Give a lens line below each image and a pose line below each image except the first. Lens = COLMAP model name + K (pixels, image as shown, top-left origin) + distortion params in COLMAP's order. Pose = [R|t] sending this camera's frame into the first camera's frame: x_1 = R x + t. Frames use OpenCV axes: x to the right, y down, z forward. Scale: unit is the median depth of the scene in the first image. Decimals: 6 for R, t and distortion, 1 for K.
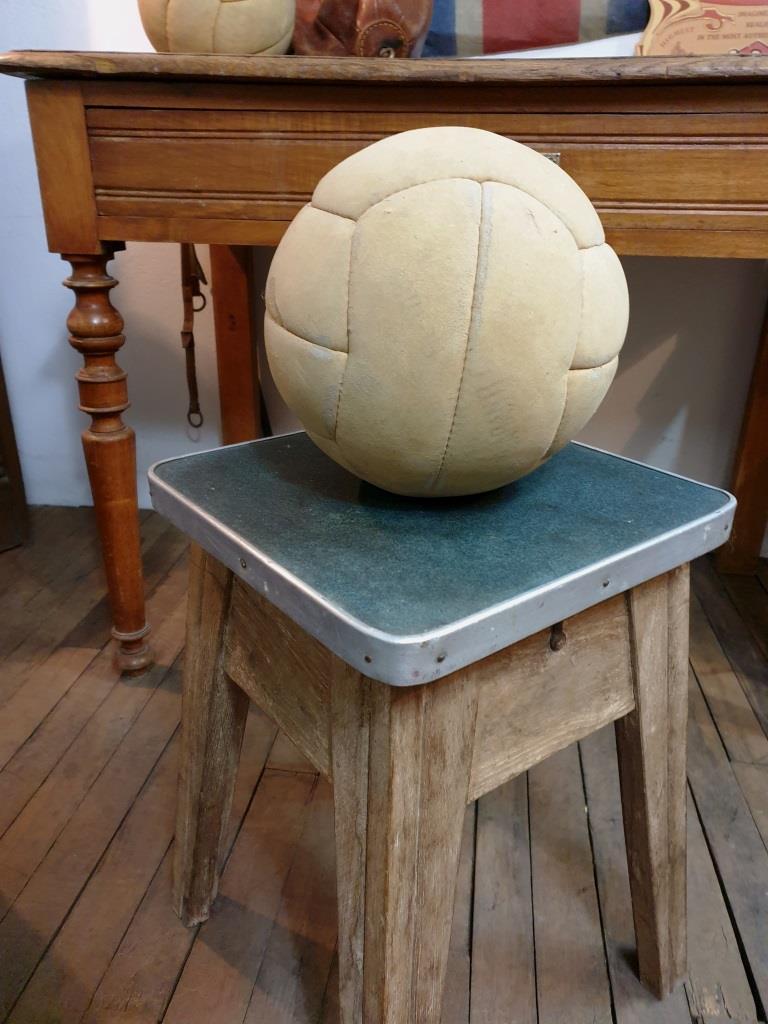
lens RADIAL K [[797.7, 0, 386.8], [0, 797.7, 516.5], [0, 0, 1]] dist [0.000117, 0.049072]
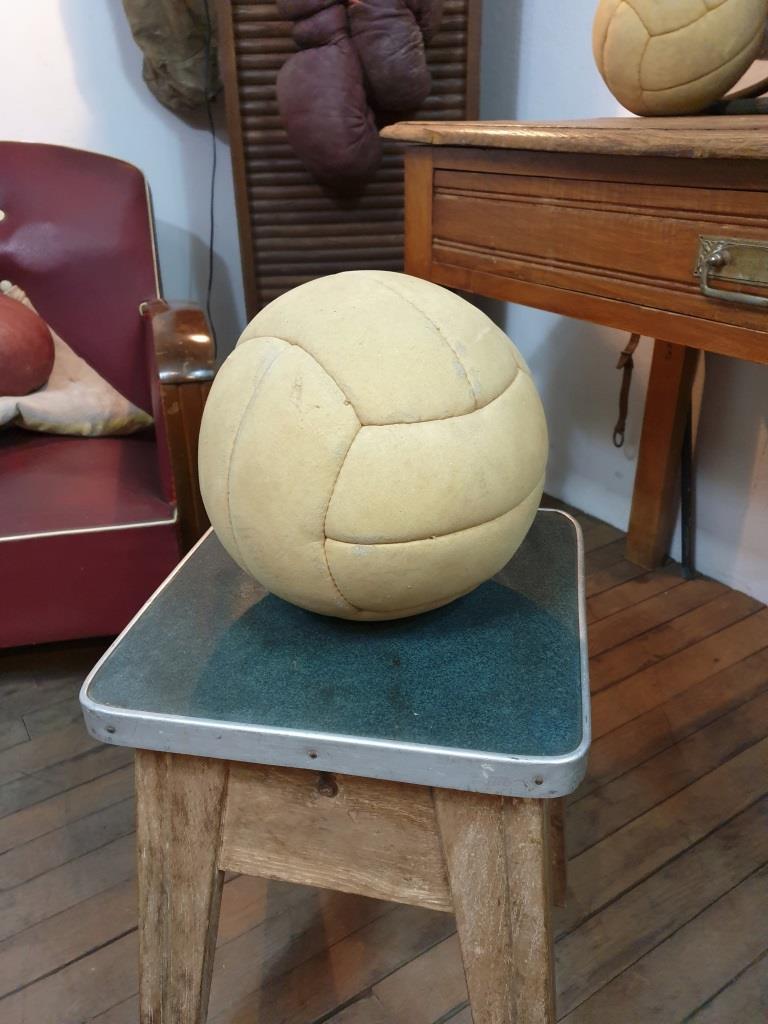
lens RADIAL K [[792.9, 0, 384.0], [0, 792.9, 512.0], [0, 0, 1]] dist [0.028118, 0.003593]
pose [[0.656517, 0.311948, -0.686785, 0.691689], [-0.278824, 0.946354, 0.163312, -0.291802], [0.700887, 0.084275, 0.708276, 0.259477]]
